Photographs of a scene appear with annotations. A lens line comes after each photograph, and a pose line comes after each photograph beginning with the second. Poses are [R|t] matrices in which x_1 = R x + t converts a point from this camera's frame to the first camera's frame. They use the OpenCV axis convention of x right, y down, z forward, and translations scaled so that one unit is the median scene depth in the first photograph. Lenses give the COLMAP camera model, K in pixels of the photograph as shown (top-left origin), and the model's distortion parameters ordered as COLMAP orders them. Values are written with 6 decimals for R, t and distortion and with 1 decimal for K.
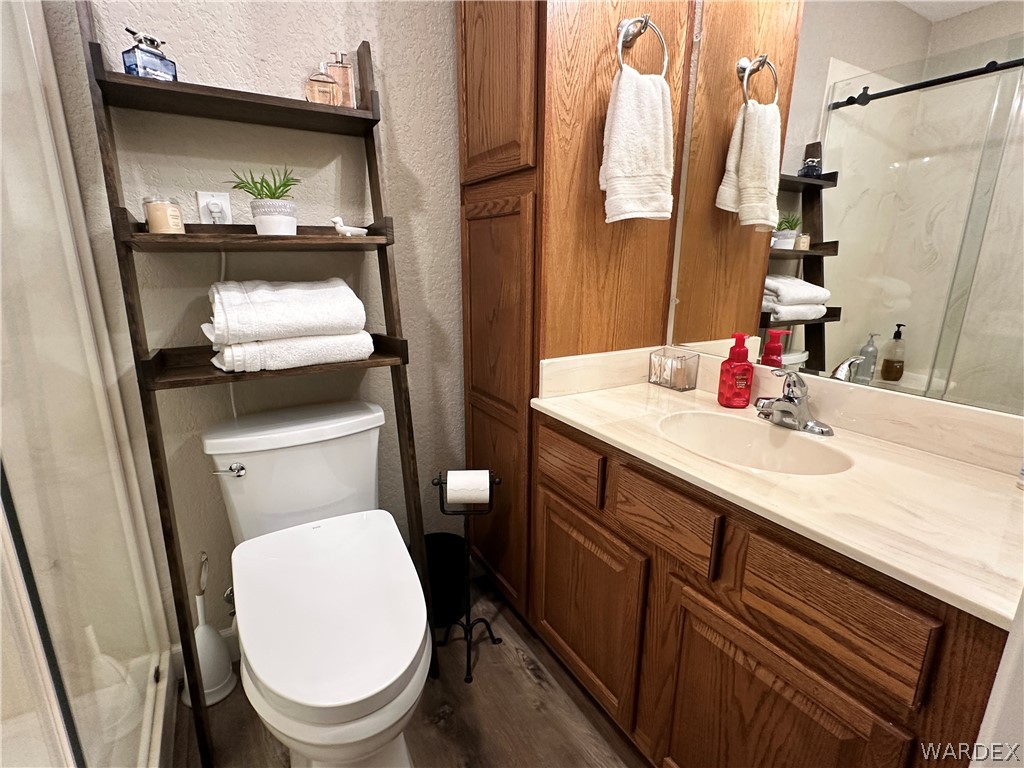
lens RADIAL K [[500.9, 0, 508.4], [0, 500.9, 387.9], [0, 0, 1]] dist [0.002175, 0.001362]
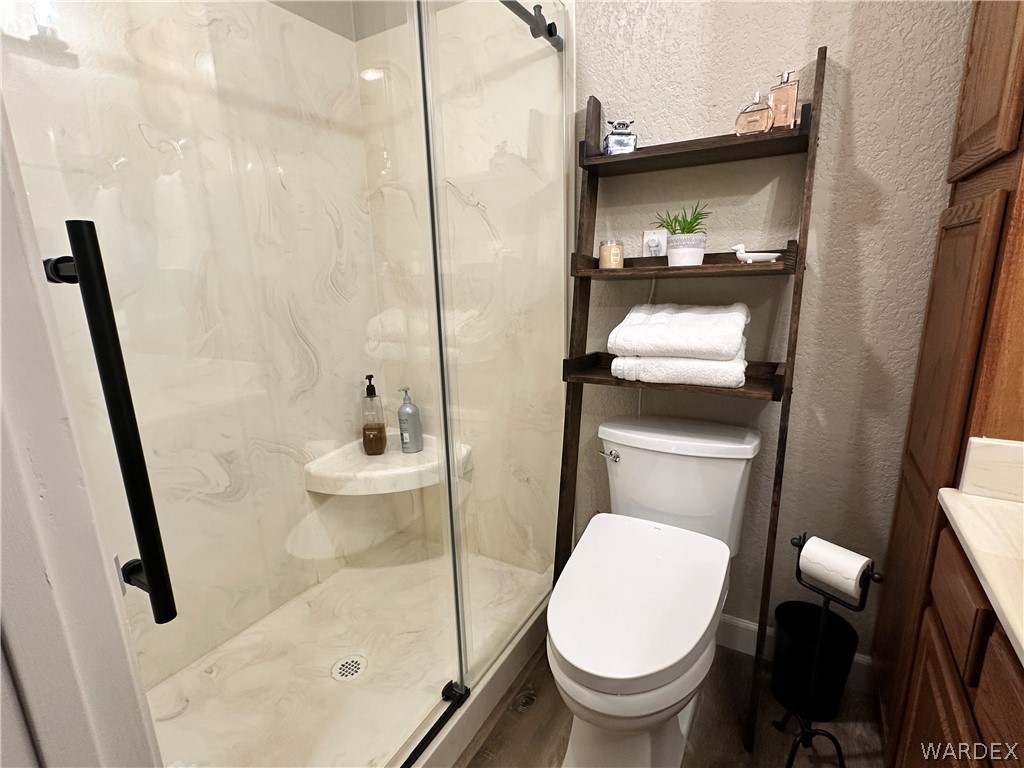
lens RADIAL K [[500.9, 0, 508.4], [0, 500.9, 387.9], [0, 0, 1]] dist [0.002175, 0.001362]
pose [[0.490695, 0.183163, -0.851863, 0.333441], [-0.190065, 0.976614, 0.100504, -0.071186], [0.850349, 0.112593, 0.514032, 0.117912]]
